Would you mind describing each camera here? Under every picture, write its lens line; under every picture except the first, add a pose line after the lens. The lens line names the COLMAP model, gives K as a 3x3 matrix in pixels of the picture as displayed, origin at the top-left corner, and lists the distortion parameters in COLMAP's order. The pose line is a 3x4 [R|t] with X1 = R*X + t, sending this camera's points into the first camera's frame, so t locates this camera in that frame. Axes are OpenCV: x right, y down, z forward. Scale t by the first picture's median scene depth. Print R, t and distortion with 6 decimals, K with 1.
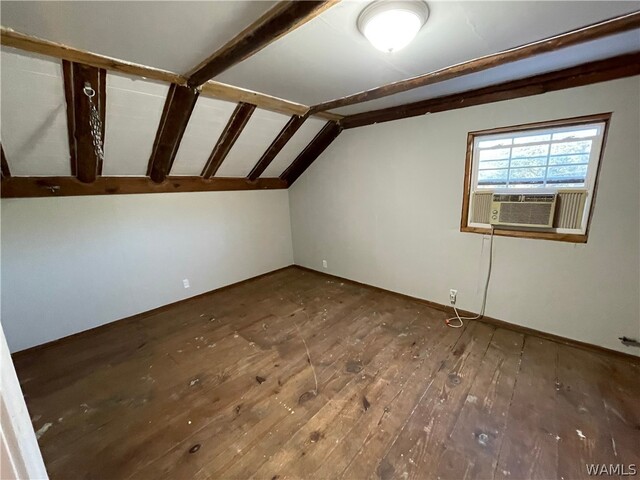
lens RADIAL K [[259.9, 0, 320.9], [0, 259.9, 239.7], [0, 0, 1]] dist [-0.004458, 0.000156]
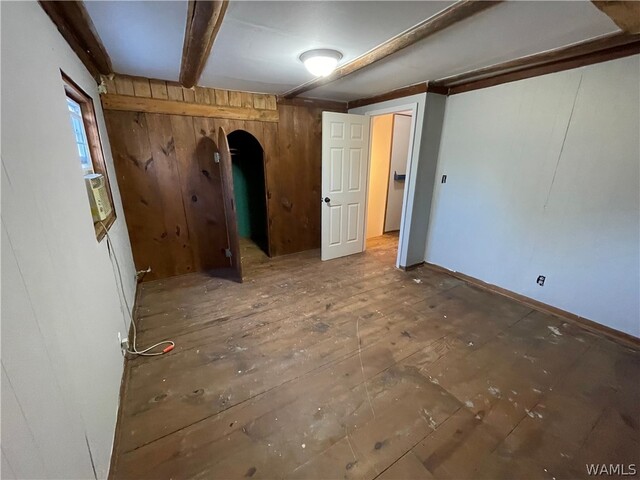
lens RADIAL K [[259.9, 0, 319.3], [0, 259.9, 239.0], [0, 0, 1]] dist [-0.004458, 0.000156]
pose [[-0.952491, -0.066239, 0.297277, -0.179415], [0.083880, 0.881264, 0.465121, -0.378055], [-0.292789, 0.467959, -0.833840, 1.832187]]
